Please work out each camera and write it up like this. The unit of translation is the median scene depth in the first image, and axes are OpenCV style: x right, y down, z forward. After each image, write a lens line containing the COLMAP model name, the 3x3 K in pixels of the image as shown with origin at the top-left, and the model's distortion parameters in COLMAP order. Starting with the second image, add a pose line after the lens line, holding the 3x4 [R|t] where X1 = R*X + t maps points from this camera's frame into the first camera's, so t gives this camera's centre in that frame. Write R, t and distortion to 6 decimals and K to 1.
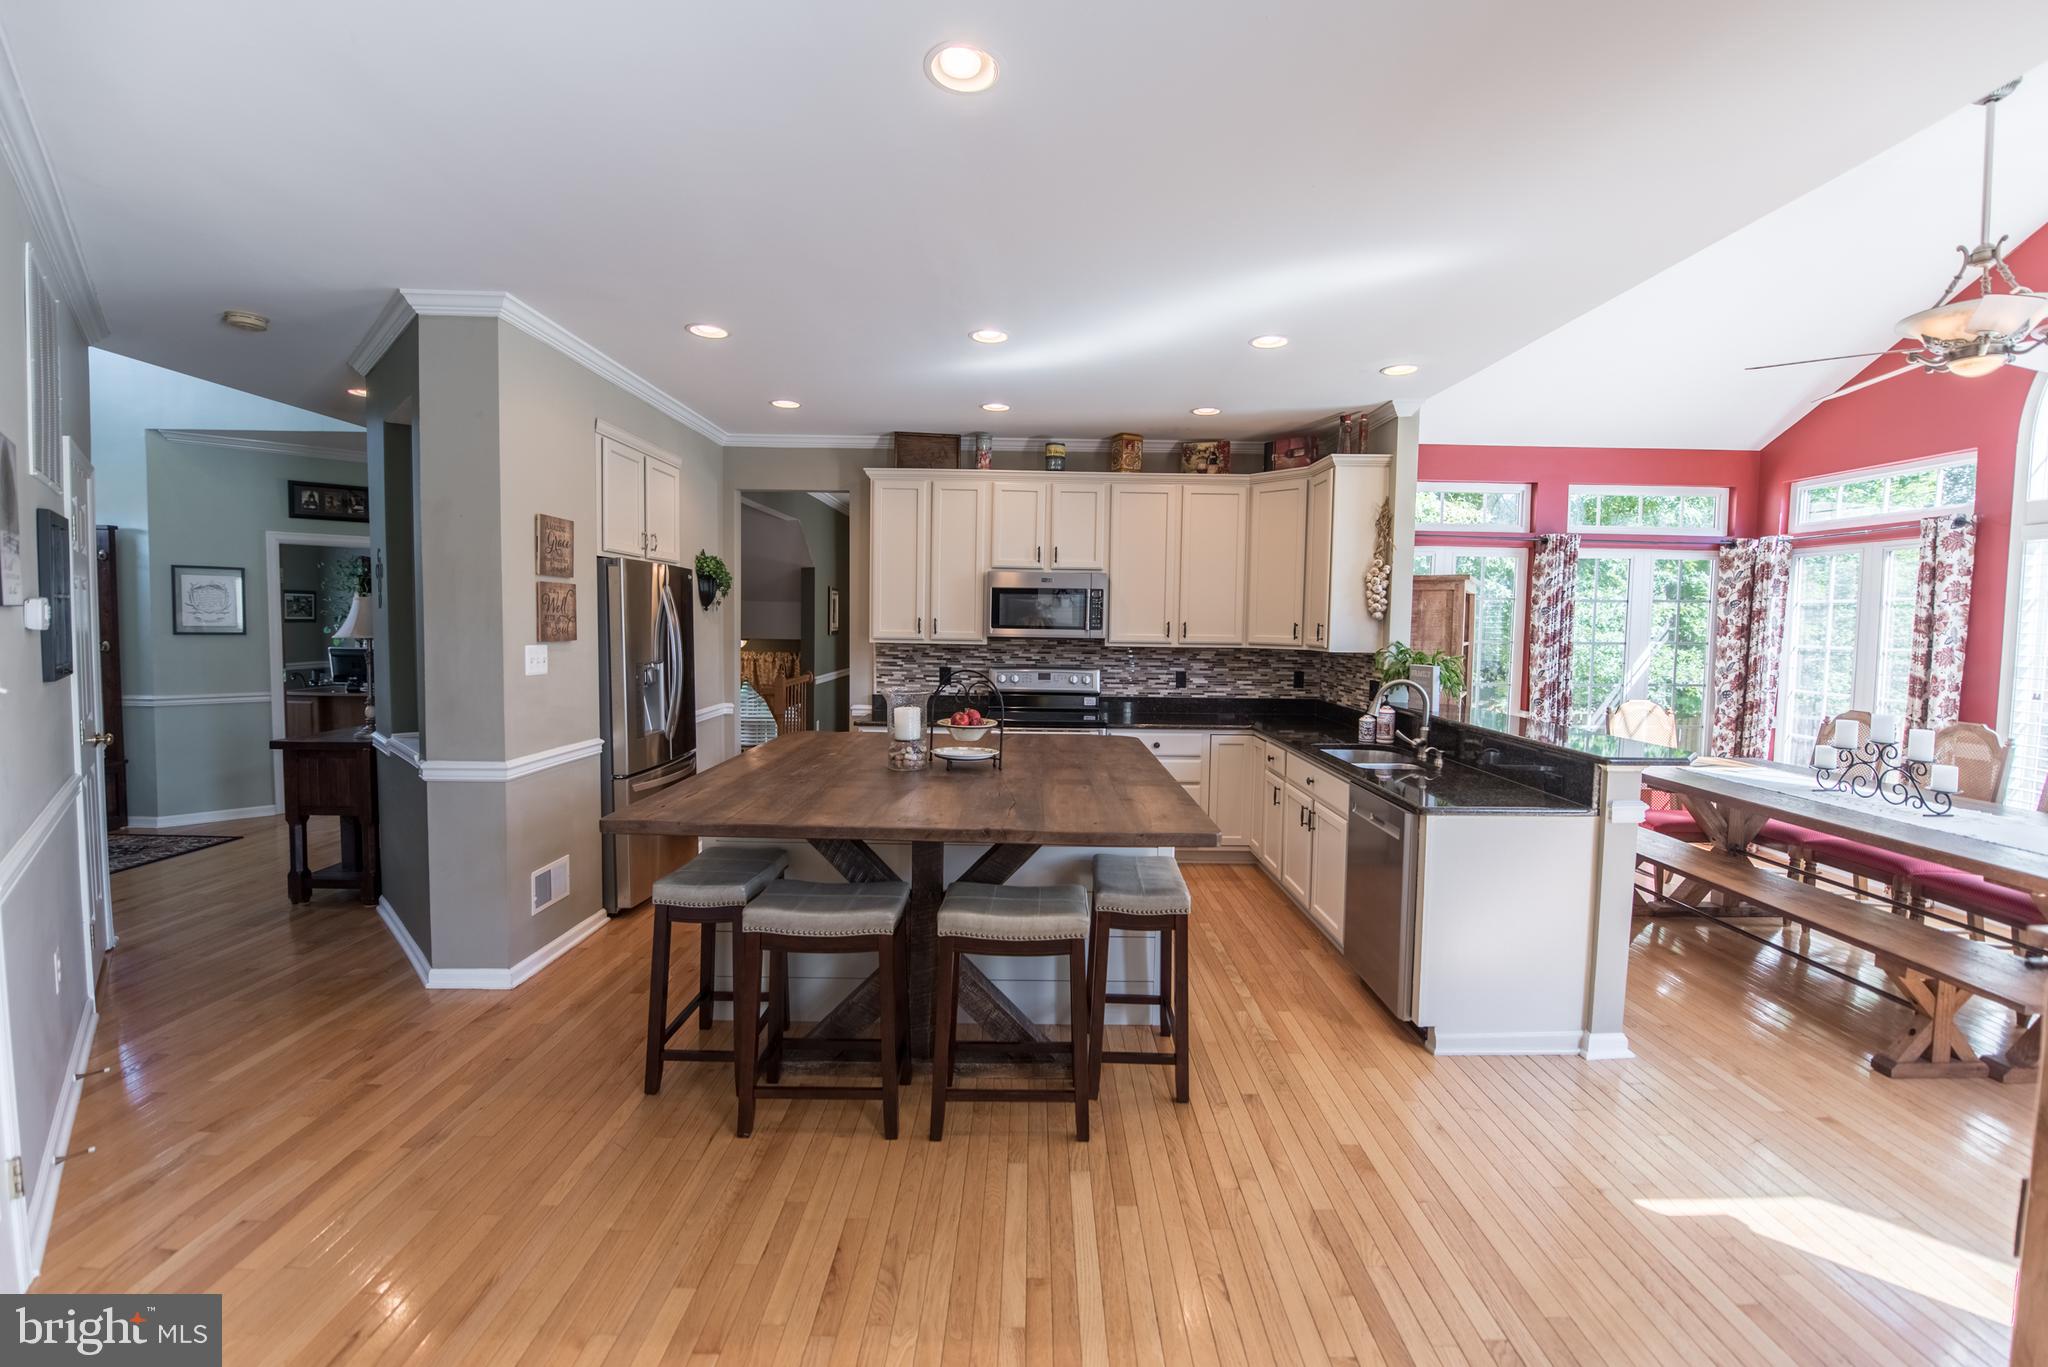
lens RADIAL K [[816.6, 0, 1037.0], [0, 816.6, 669.9], [0, 0, 1]] dist [-0.017193, -0.001637]
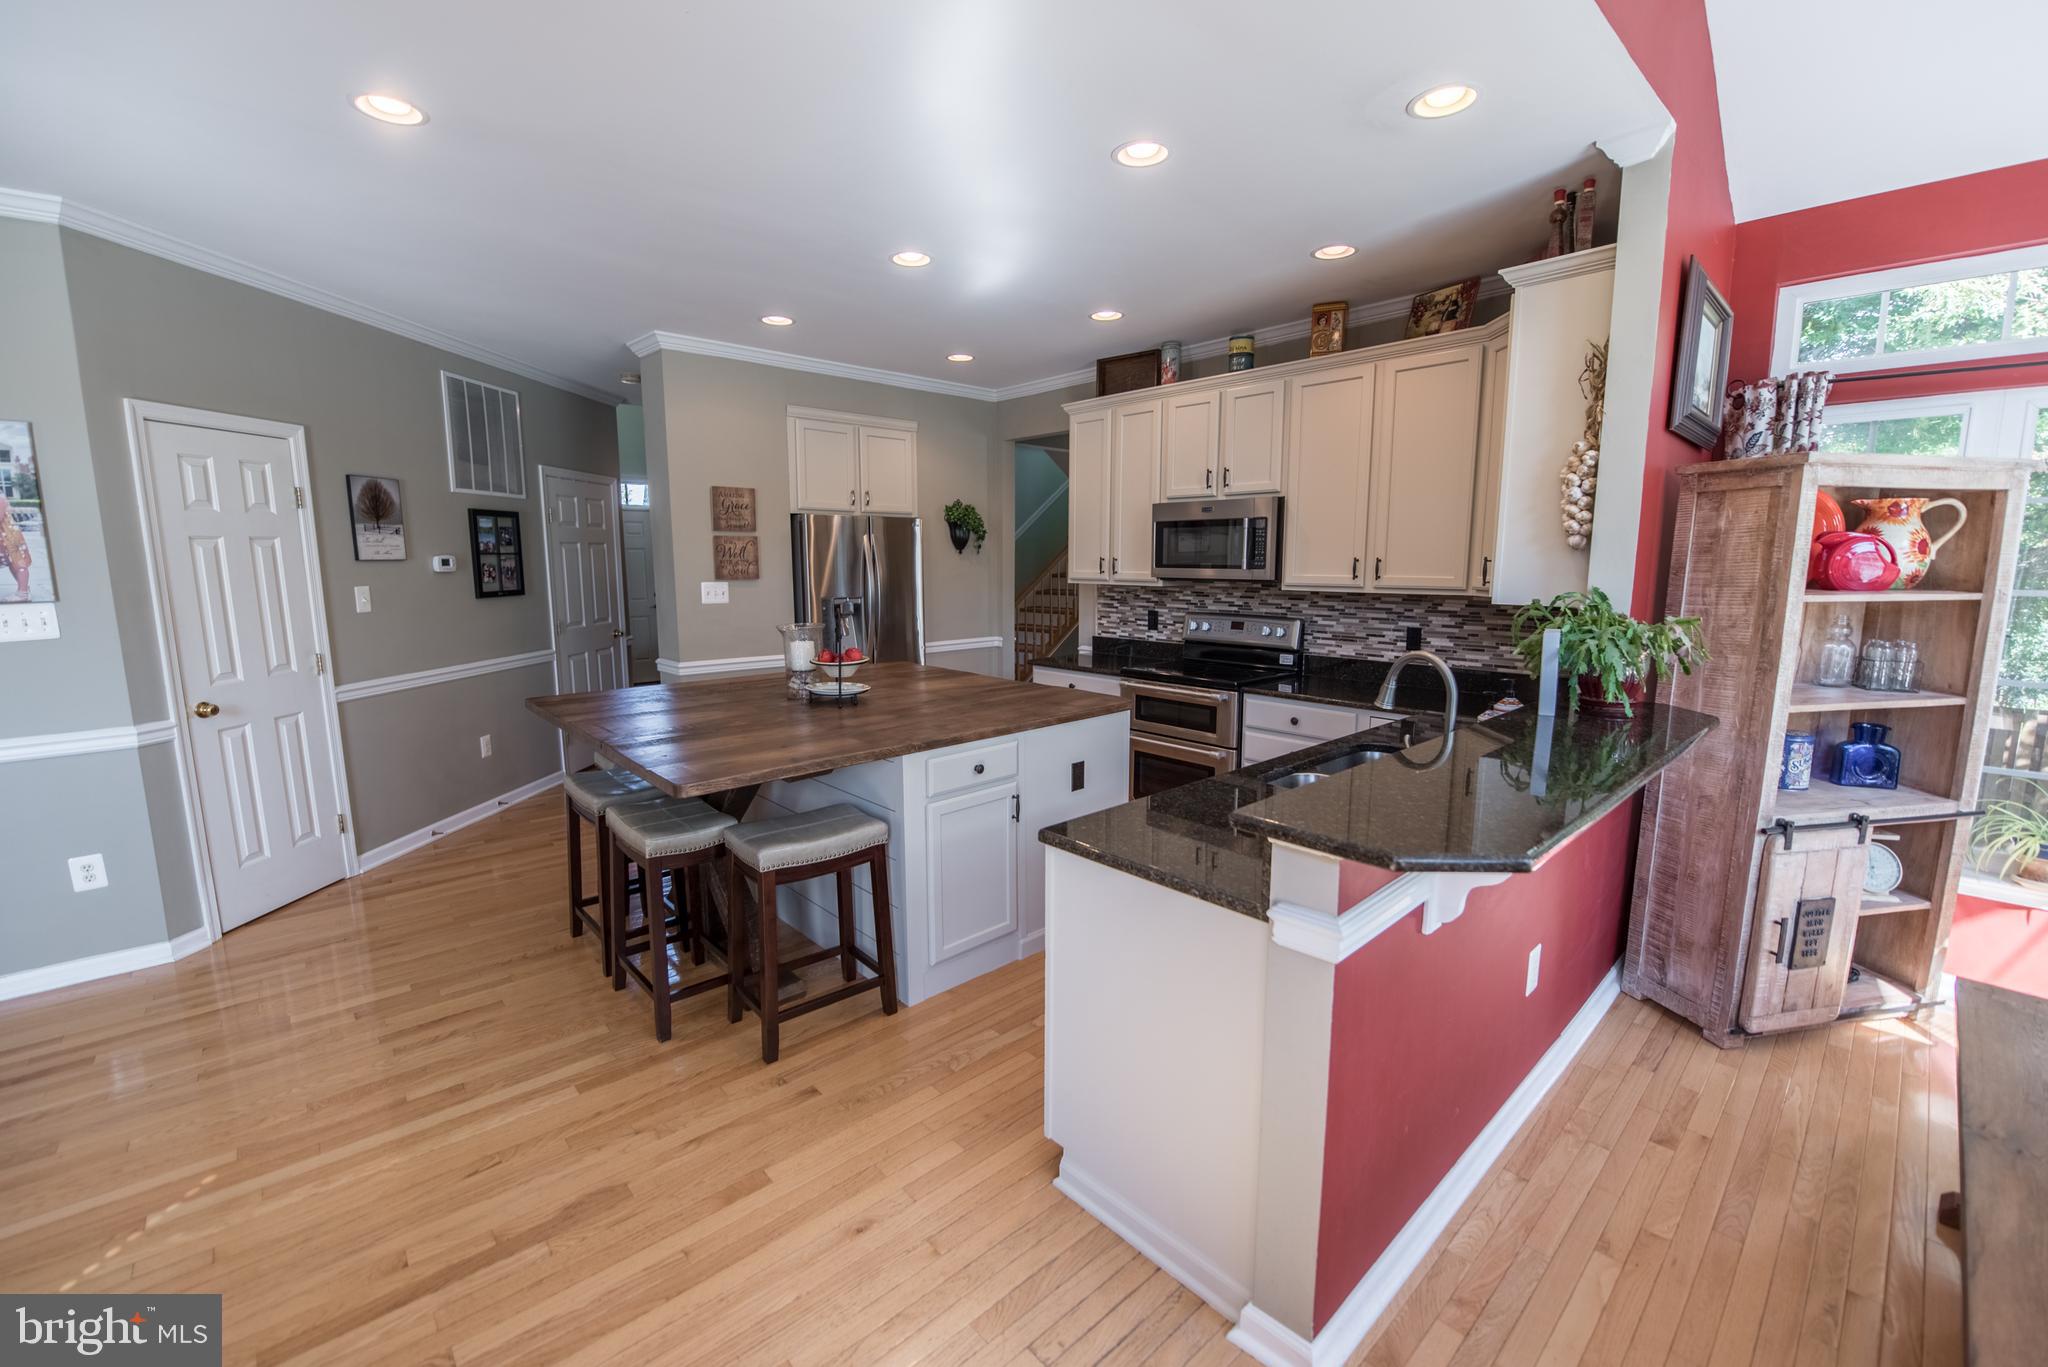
lens RADIAL K [[816.6, 0, 1031.9], [0, 816.6, 685.2], [0, 0, 1]] dist [-0.017193, -0.001637]
pose [[0.676606, 0.098211, -0.729766, 0.513392], [-0.033442, 0.994141, 0.102784, -0.010839], [0.735585, -0.045139, 0.675927, 0.292013]]
